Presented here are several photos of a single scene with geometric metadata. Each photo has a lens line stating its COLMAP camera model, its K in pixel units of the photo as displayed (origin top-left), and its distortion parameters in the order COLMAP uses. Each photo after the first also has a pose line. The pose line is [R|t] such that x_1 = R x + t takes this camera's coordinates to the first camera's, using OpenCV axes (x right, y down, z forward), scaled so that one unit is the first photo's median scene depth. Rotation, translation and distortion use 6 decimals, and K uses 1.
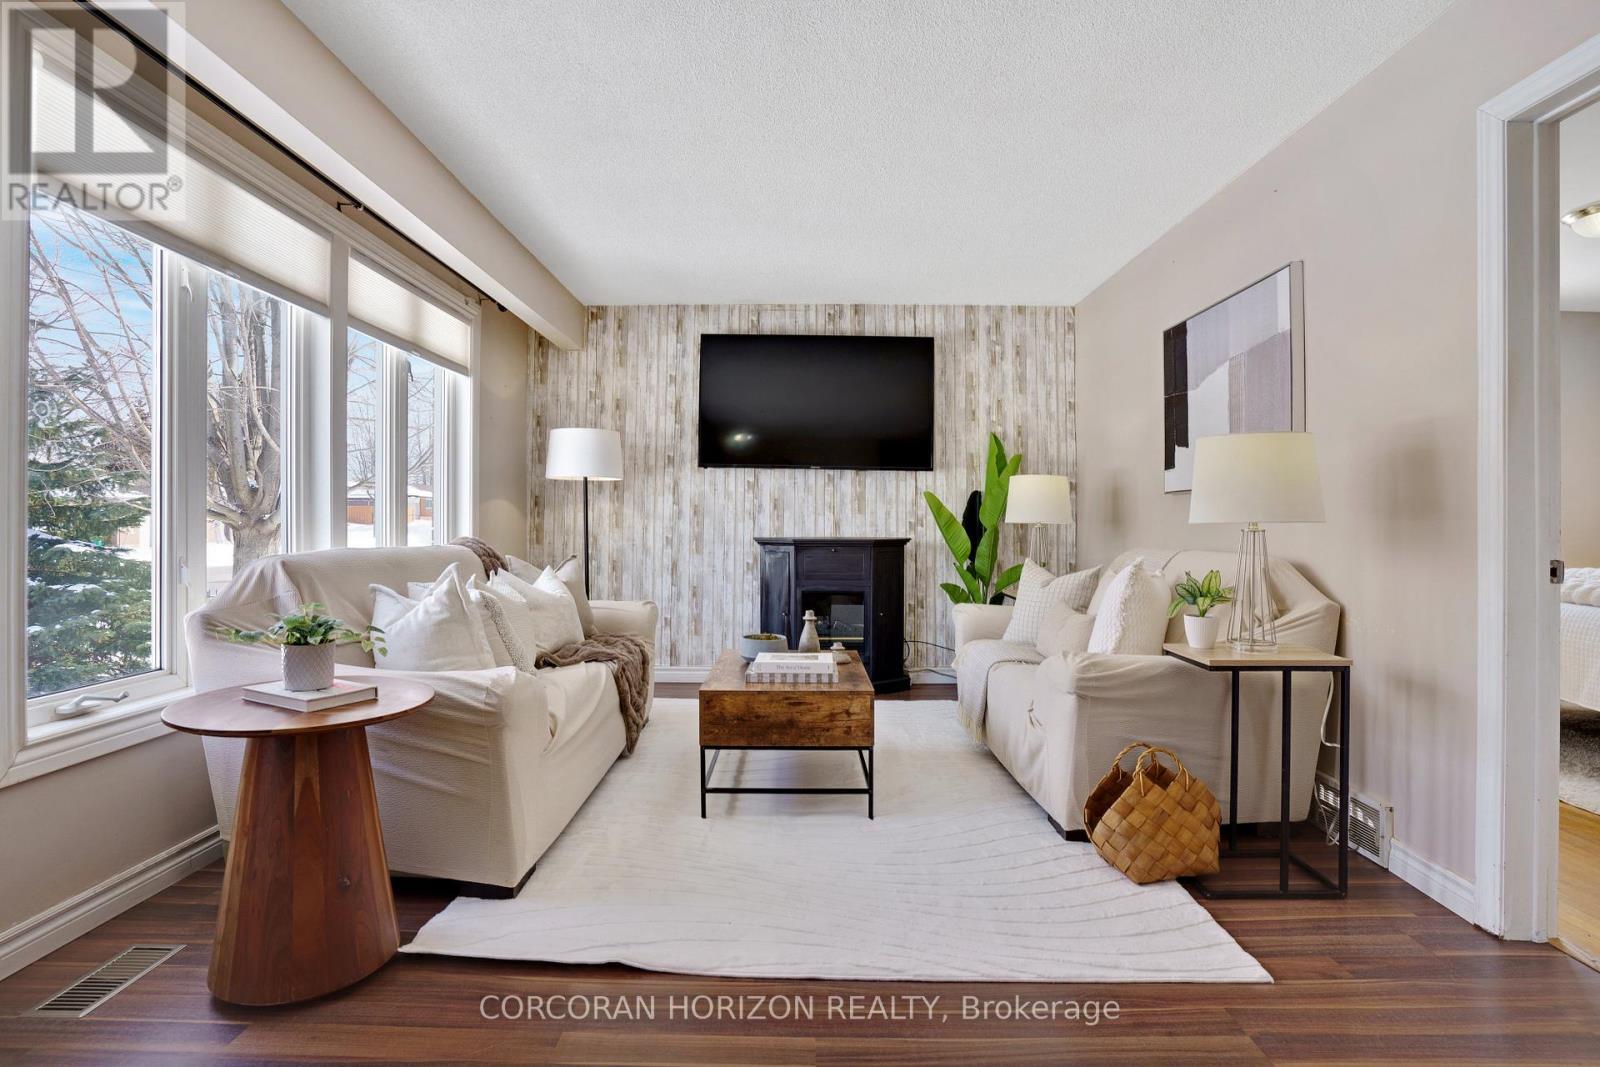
lens RADIAL K [[807.0, 0, 803.7], [0, 807.0, 527.0], [0, 0, 1]] dist [-0.086783, 0.043639]
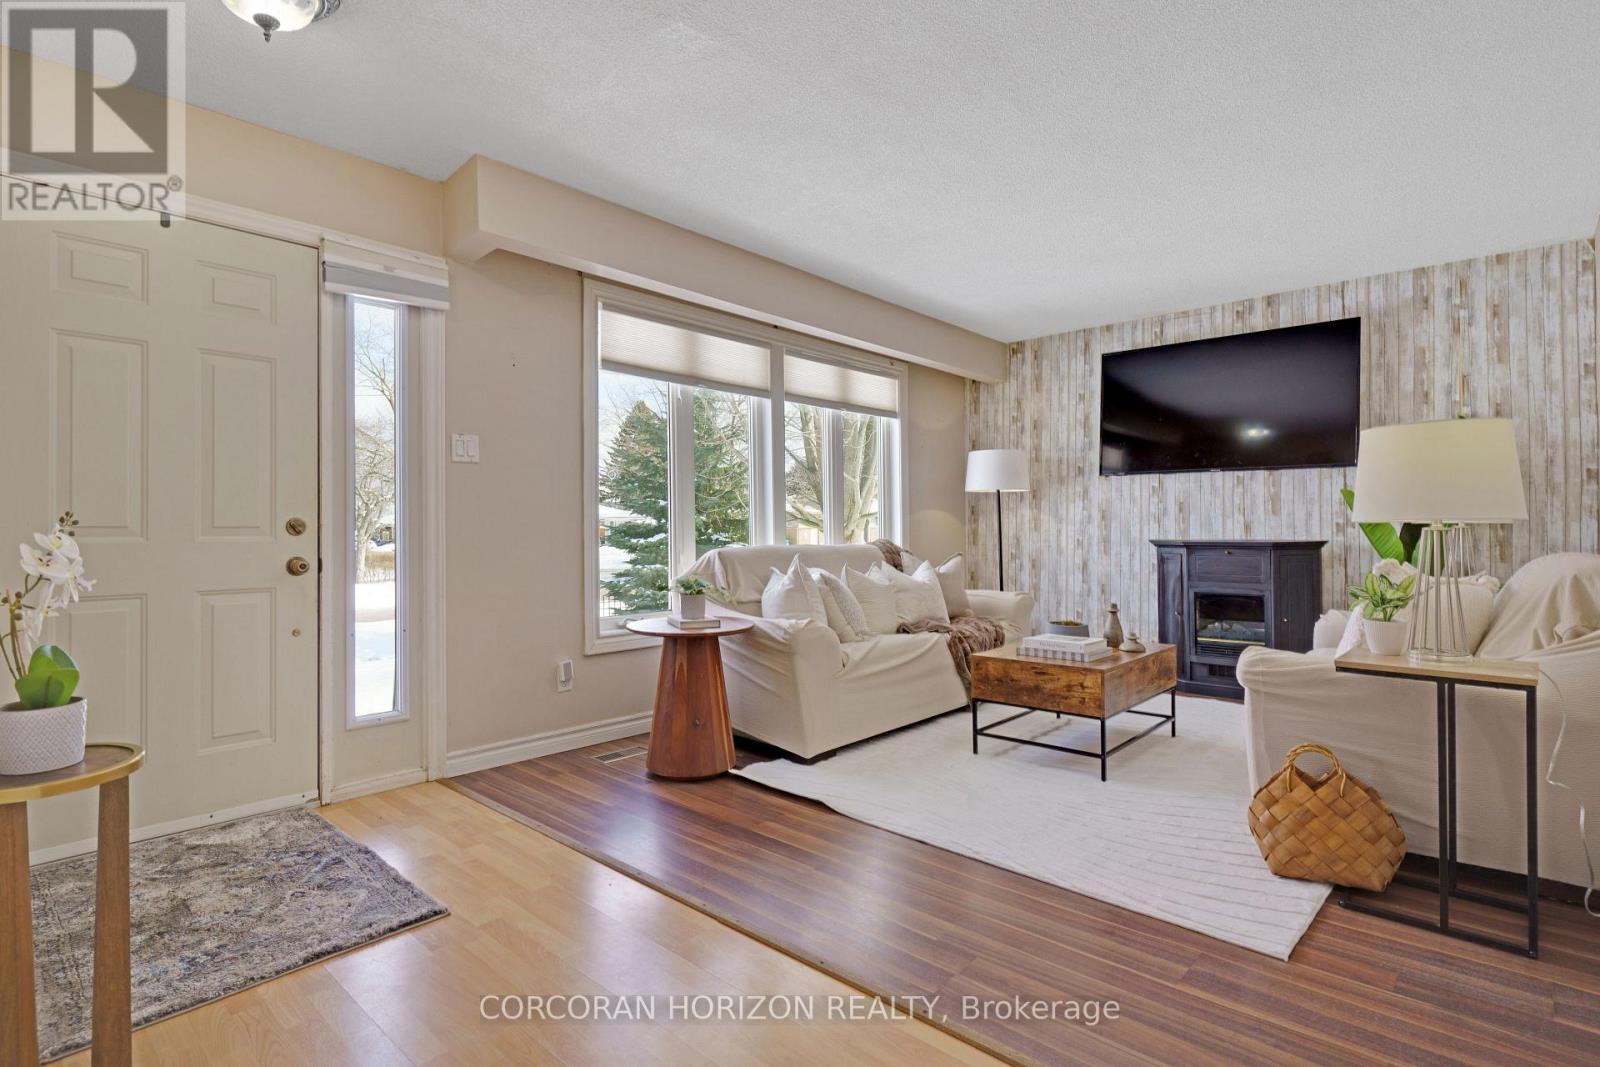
lens RADIAL K [[790.9, 0, 801.1], [0, 790.9, 537.5], [0, 0, 1]] dist [0.018316, -0.007428]
pose [[0.744731, -0.001475, -0.667363, 0.284159], [0.006543, 0.999966, 0.005091, 0.001692], [0.667333, -0.008158, 0.744715, -0.080620]]
